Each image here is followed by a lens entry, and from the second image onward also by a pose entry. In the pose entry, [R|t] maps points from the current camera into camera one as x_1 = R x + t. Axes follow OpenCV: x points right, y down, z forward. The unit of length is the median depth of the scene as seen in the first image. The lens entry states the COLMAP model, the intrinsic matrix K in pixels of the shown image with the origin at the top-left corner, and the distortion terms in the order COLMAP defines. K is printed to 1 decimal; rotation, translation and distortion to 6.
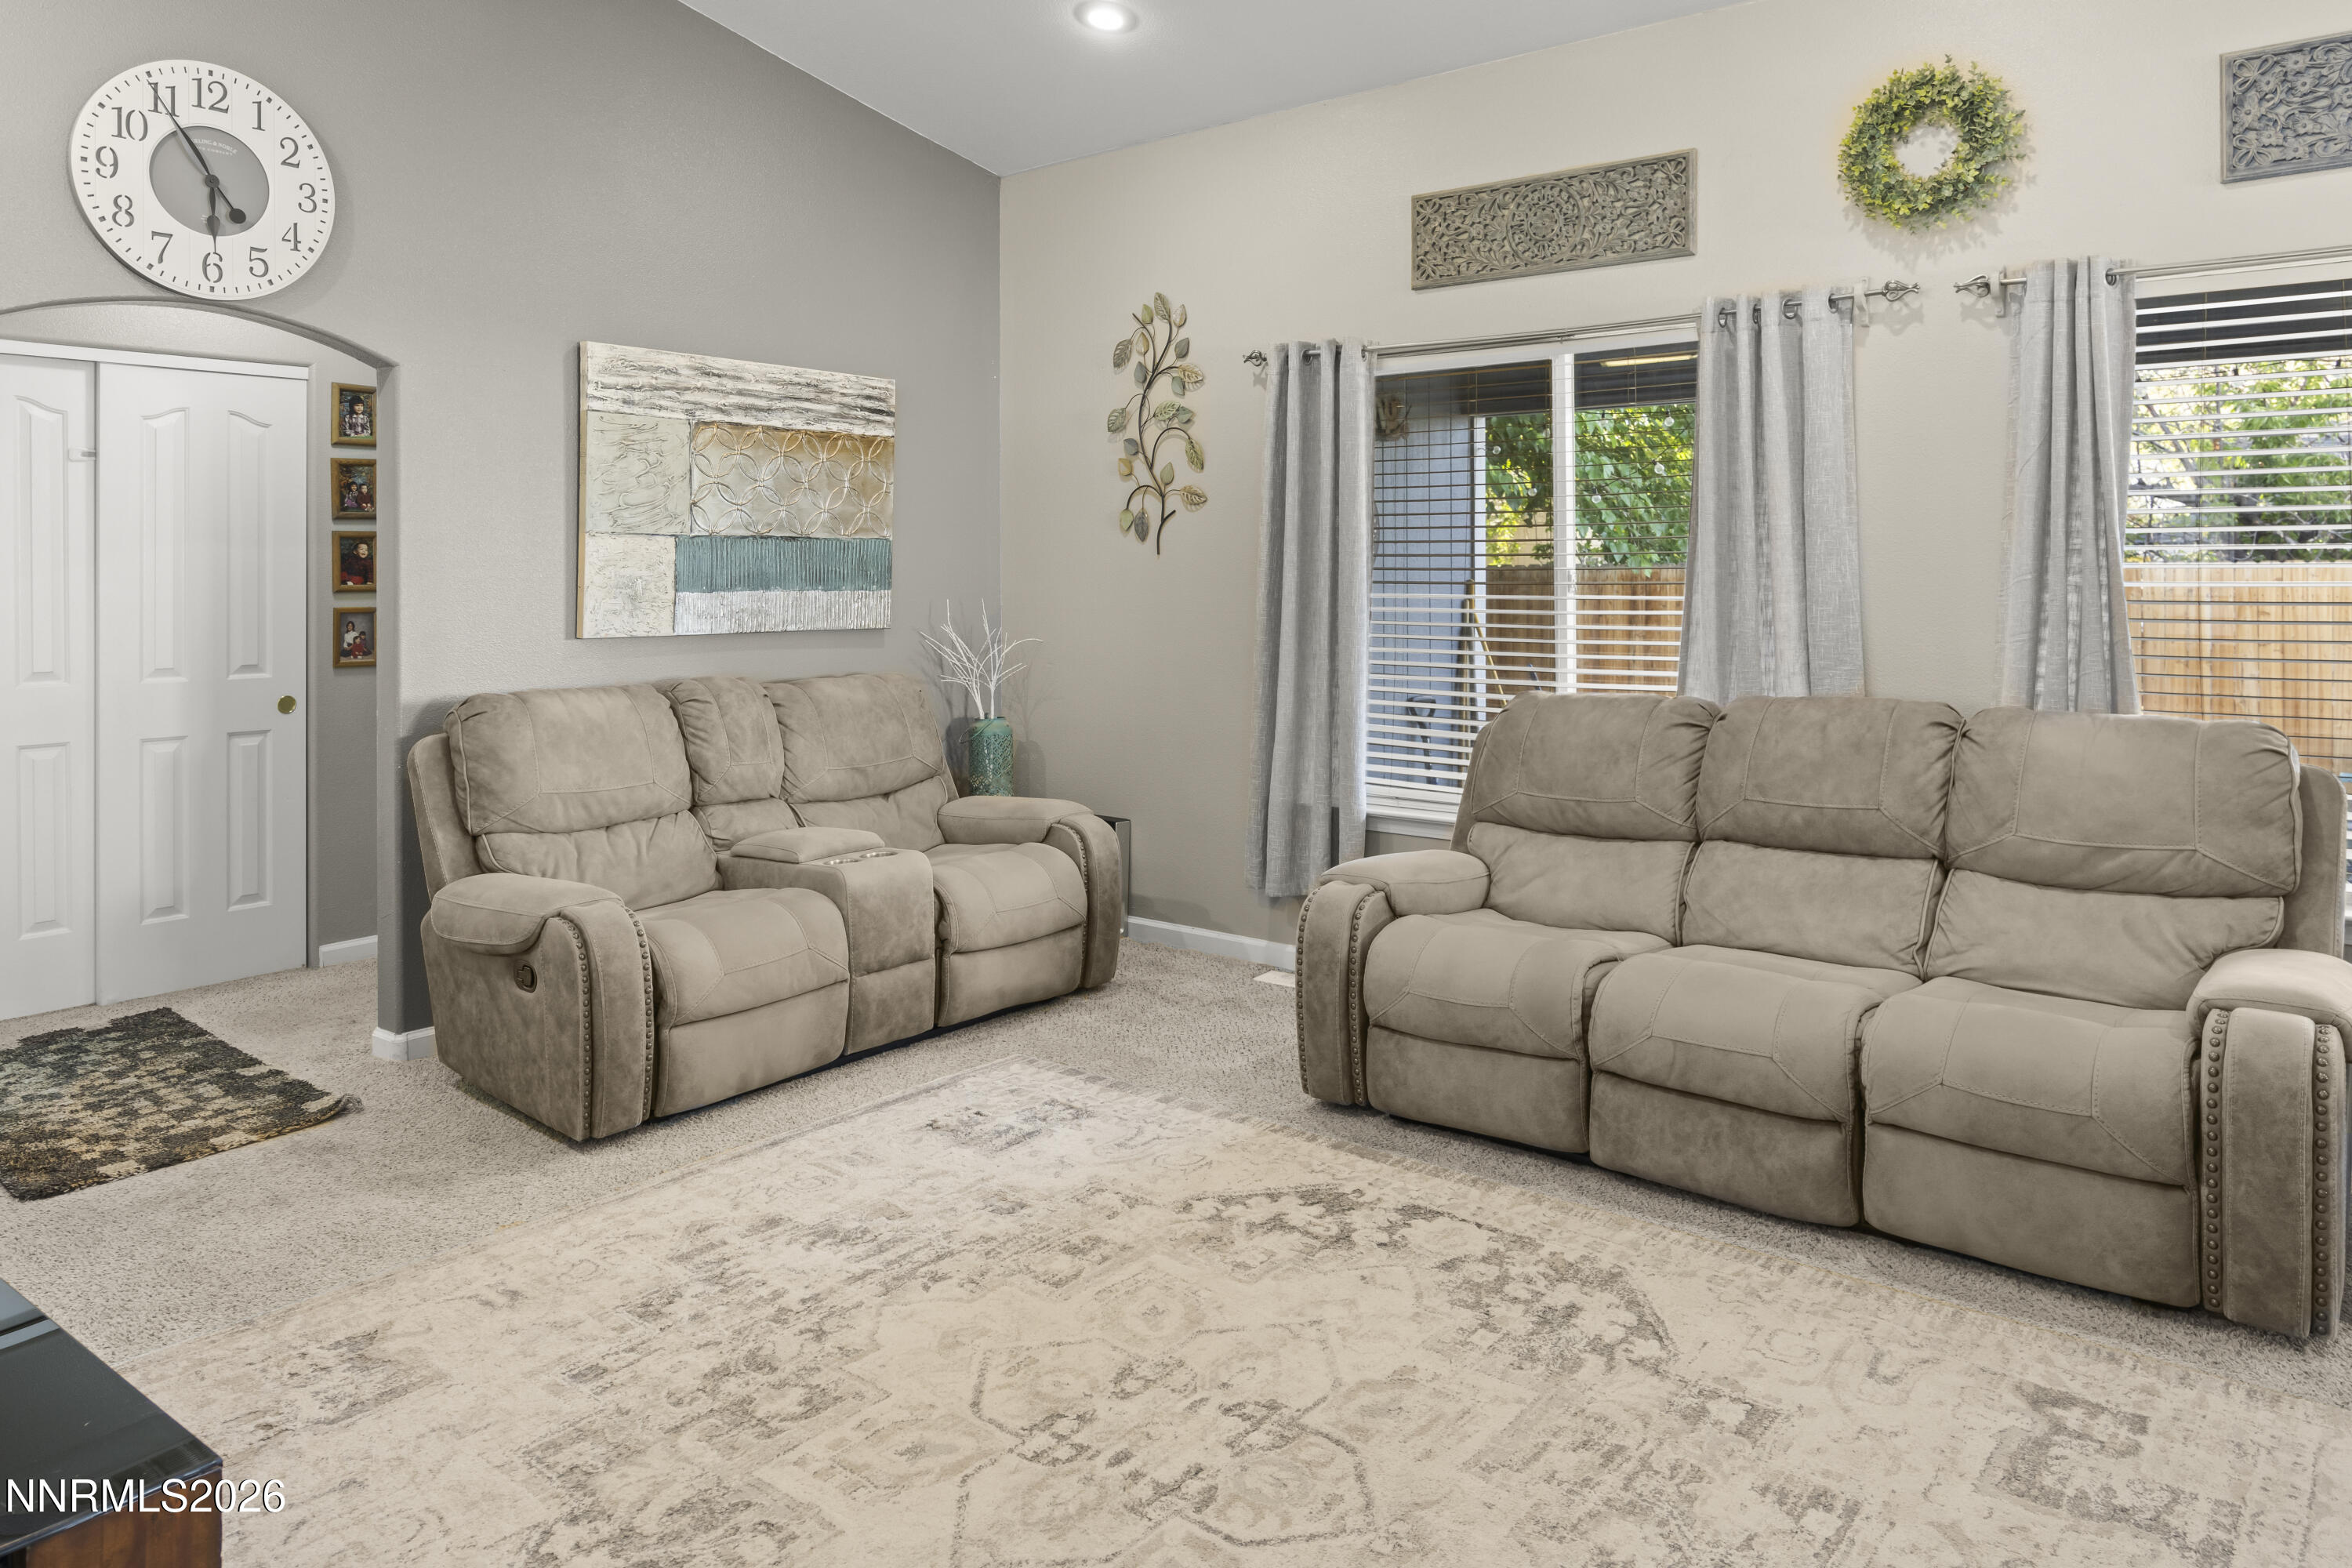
lens RADIAL K [[1495.0, 0, 1379.0], [0, 1495.0, 592.0], [0, 0, 1]] dist [-0.006352, 0.004168]
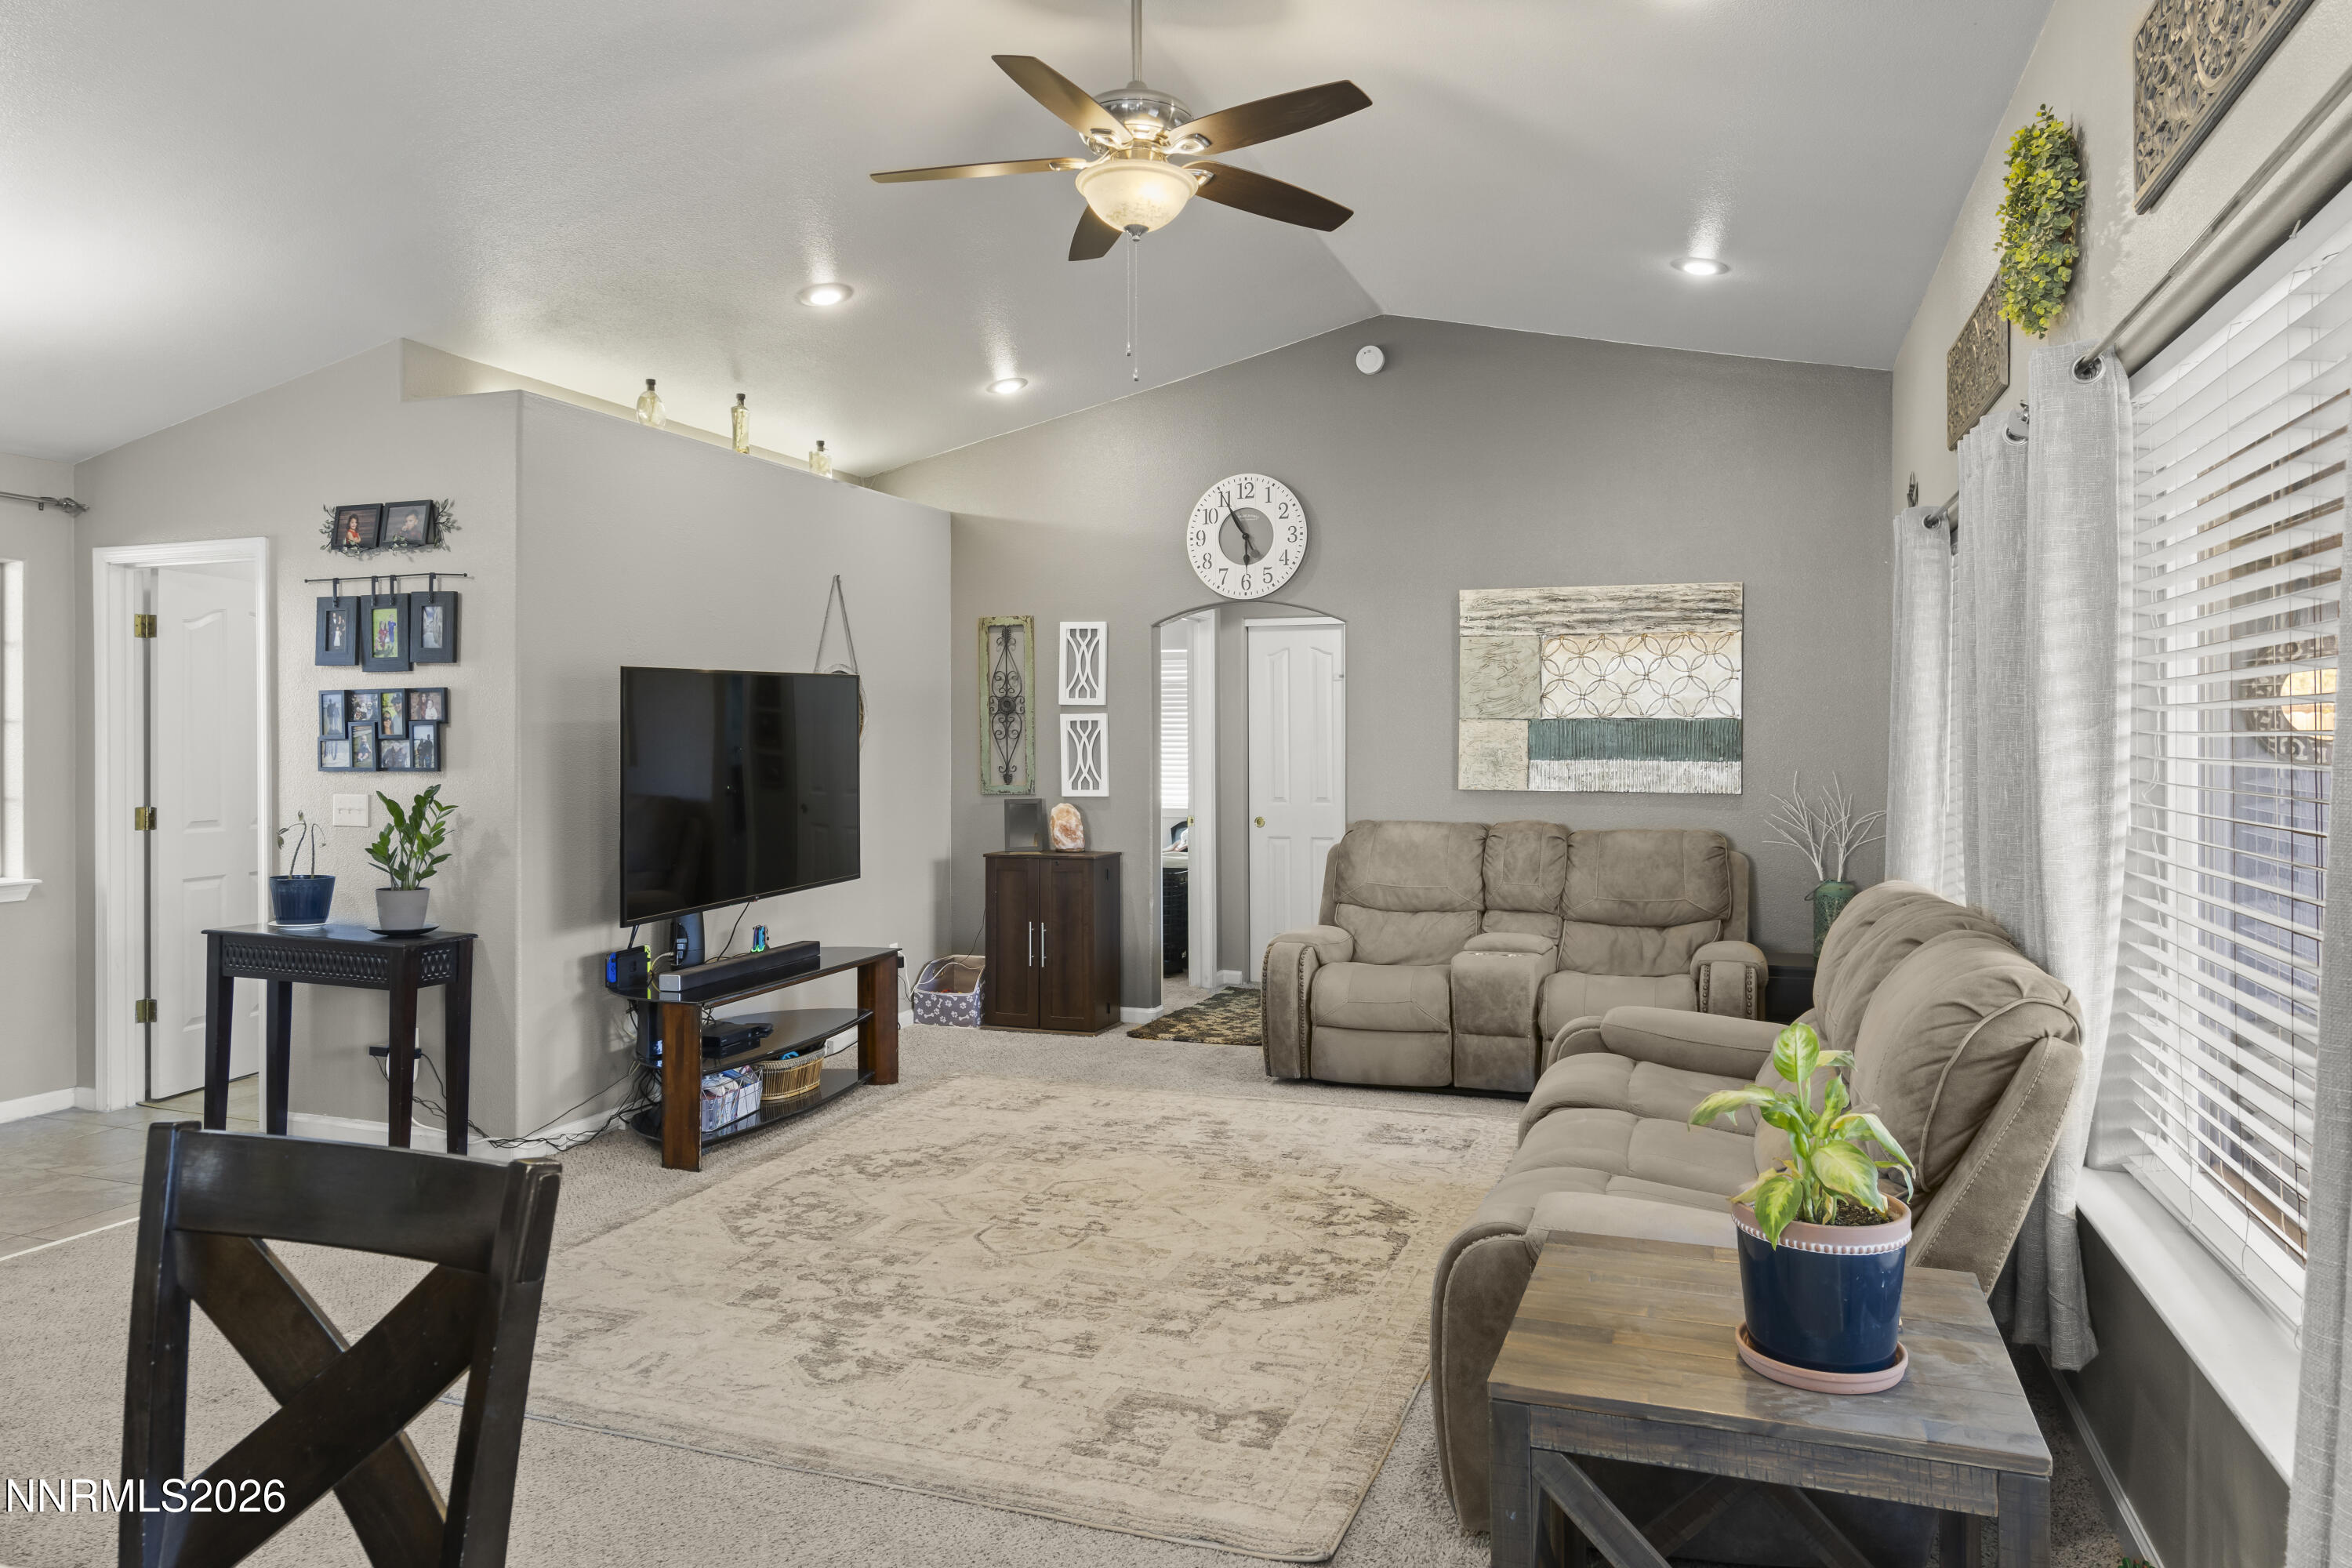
lens RADIAL K [[1495.0, 0, 1184.9], [0, 1495.0, 779.6], [0, 0, 1]] dist [-0.006352, 0.004168]
pose [[0.325152, 0.030370, -0.945174, 0.978994], [-0.014645, 0.999526, 0.027078, -0.019169], [0.945548, 0.005038, 0.325443, 0.315924]]
